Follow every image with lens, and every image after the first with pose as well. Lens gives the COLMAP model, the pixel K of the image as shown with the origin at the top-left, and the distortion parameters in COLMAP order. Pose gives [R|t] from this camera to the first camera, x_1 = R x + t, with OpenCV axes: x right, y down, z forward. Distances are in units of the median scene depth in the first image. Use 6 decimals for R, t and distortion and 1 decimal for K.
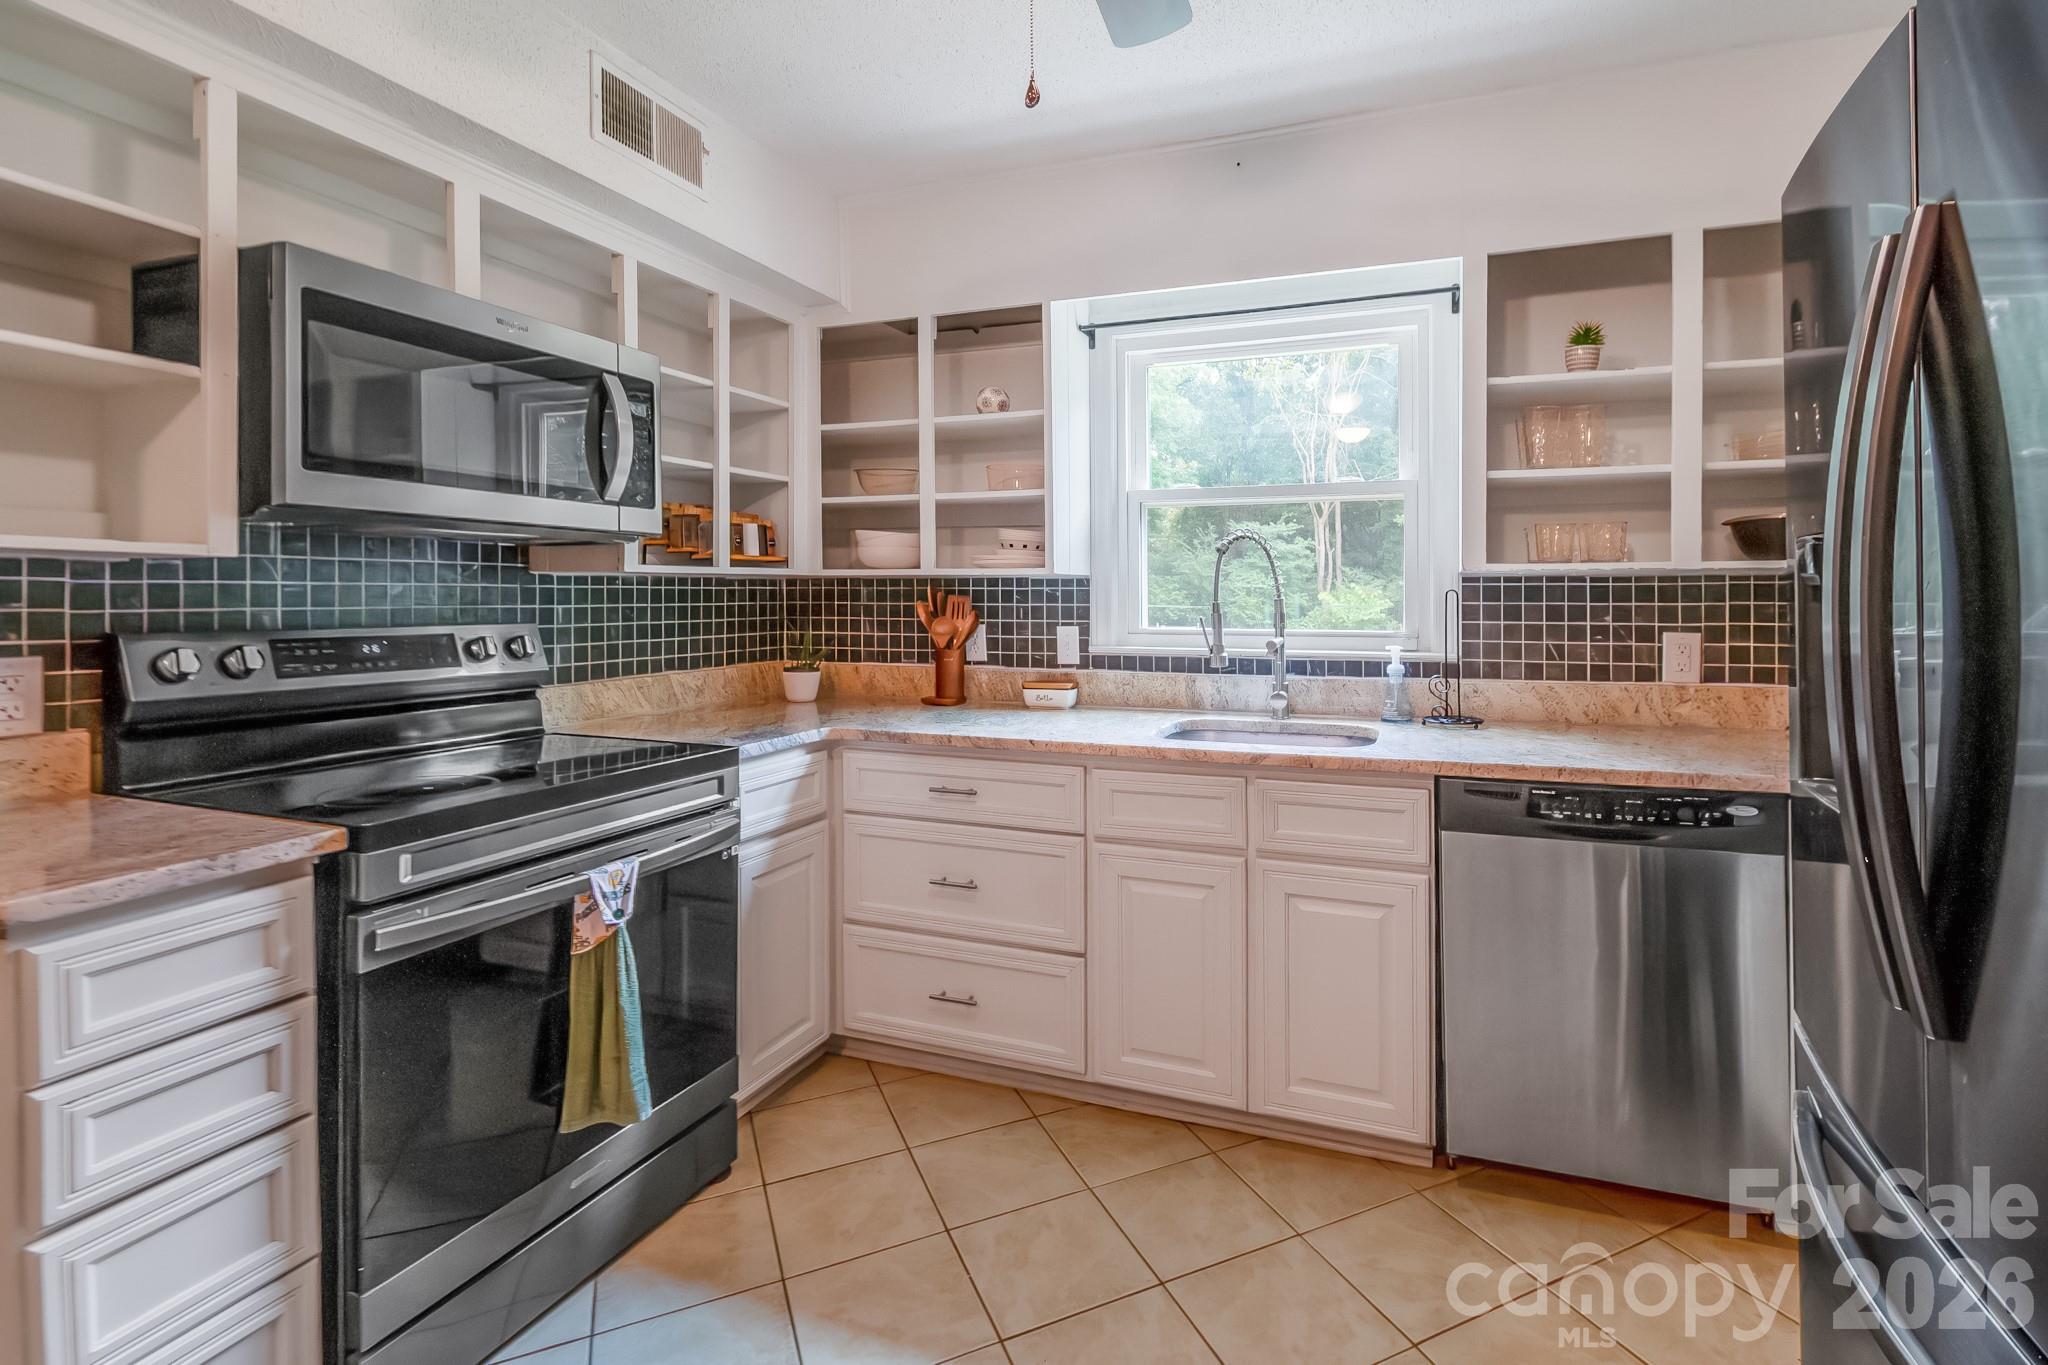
lens RADIAL K [[954.5, 0, 1068.4], [0, 954.5, 596.6], [0, 0, 1]] dist [0.004734, -0.002384]
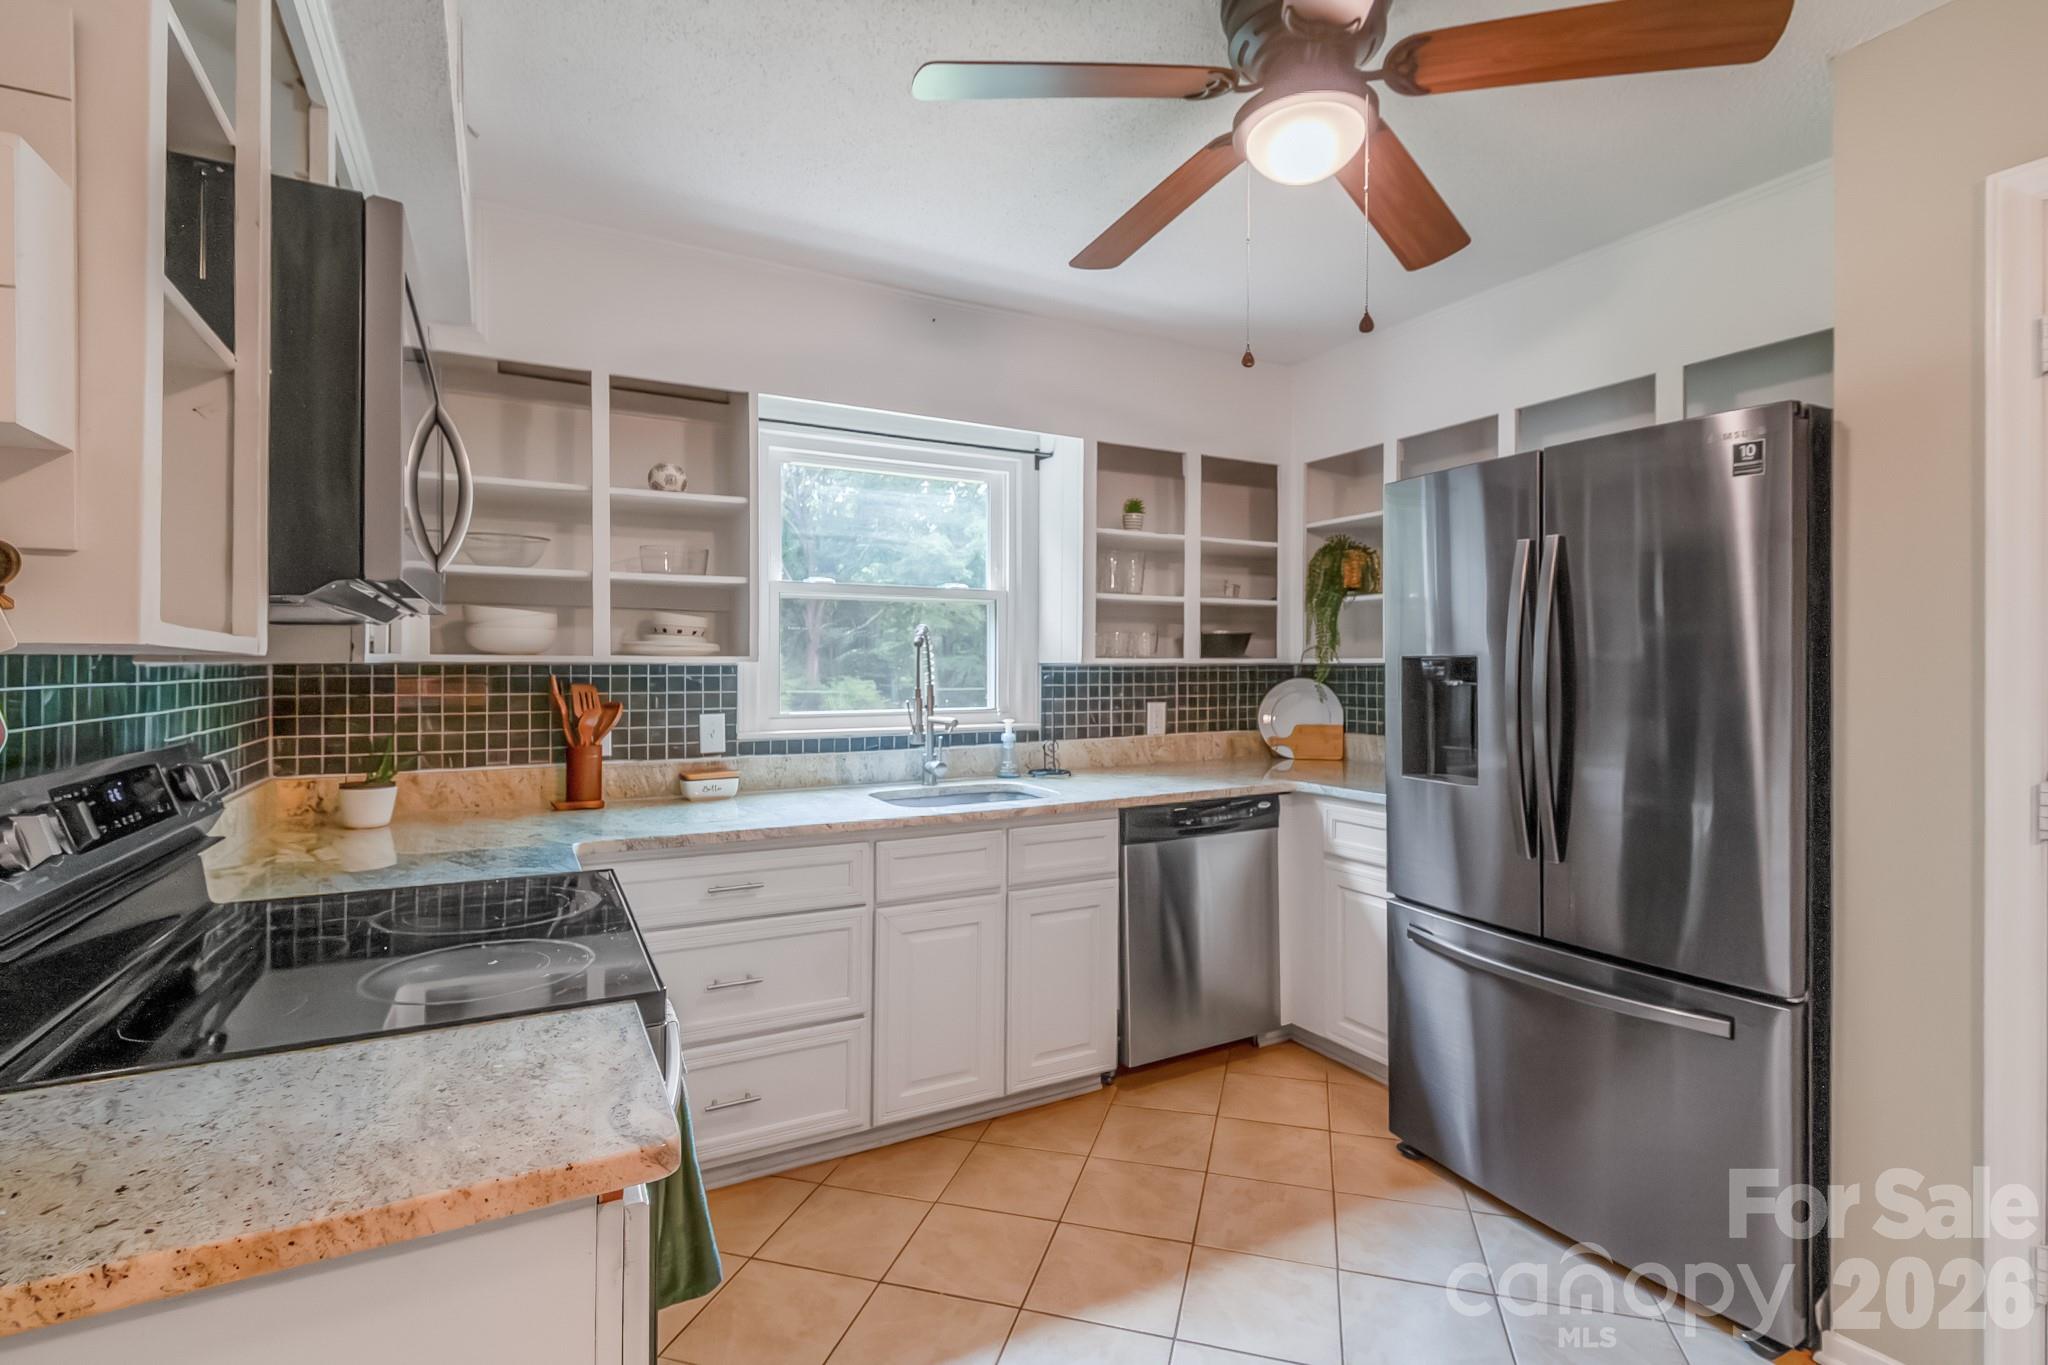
lens RADIAL K [[954.5, 0, 1038.6], [0, 954.5, 661.8], [0, 0, 1]] dist [0.004734, -0.002384]
pose [[0.653303, 0.002634, 0.757092, -0.606758], [0.002867, 0.999978, -0.005953, -0.018278], [-0.757091, 0.006060, 0.653281, 0.121109]]
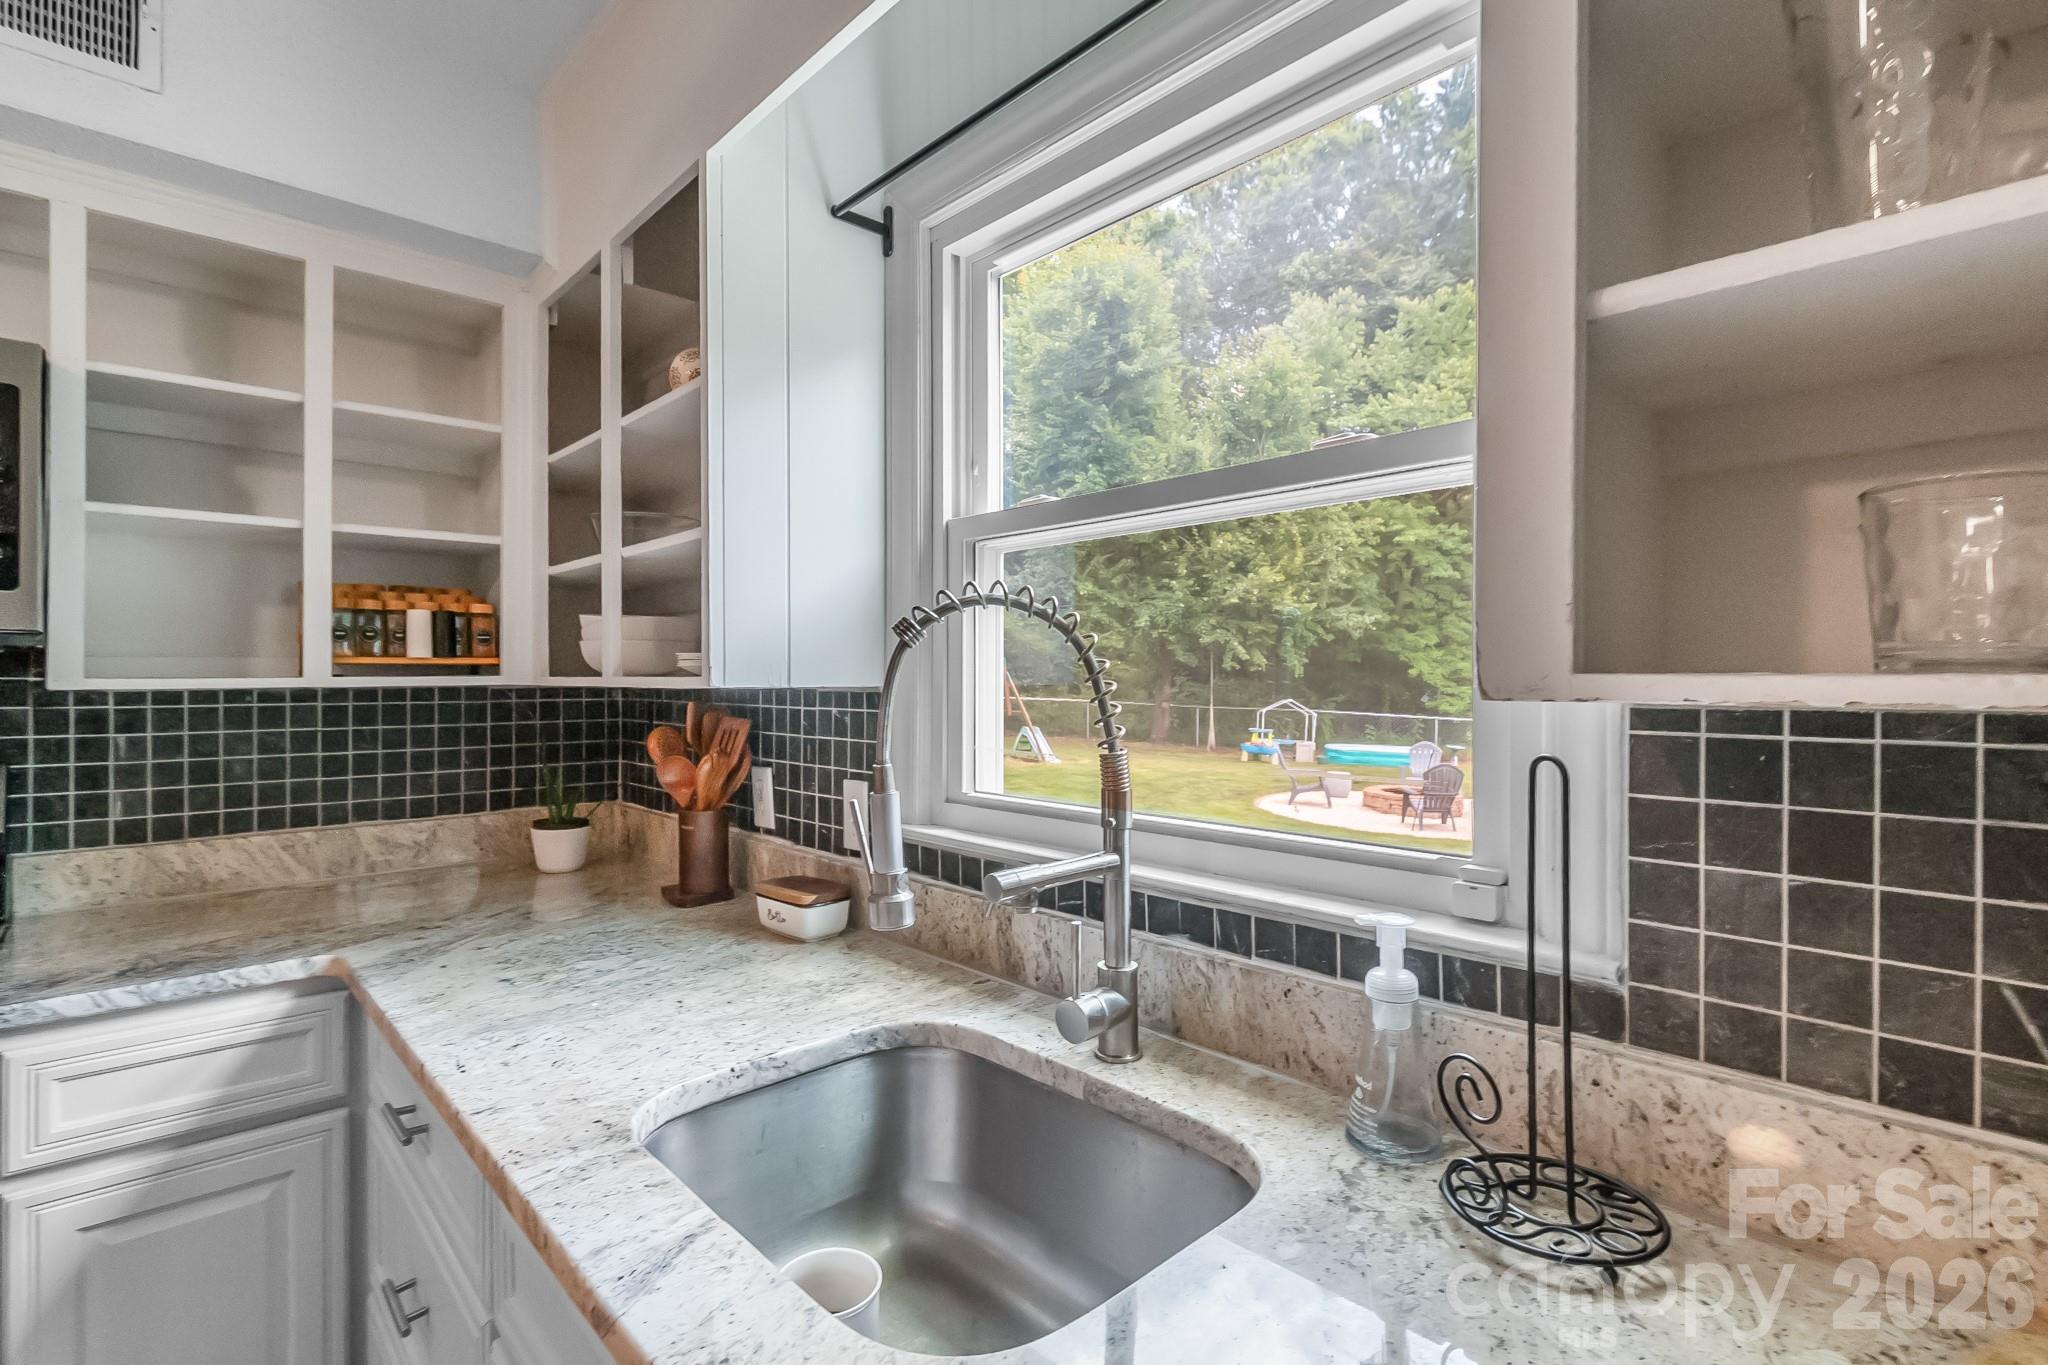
lens RADIAL K [[954.5, 0, 1011.9], [0, 954.5, 685.3], [0, 0, 1]] dist [0.004734, -0.002384]
pose [[0.896285, 0.001463, -0.443475, 0.368500], [-0.000062, 0.999995, 0.003173, -0.028474], [0.443478, -0.002816, 0.896281, 0.640389]]
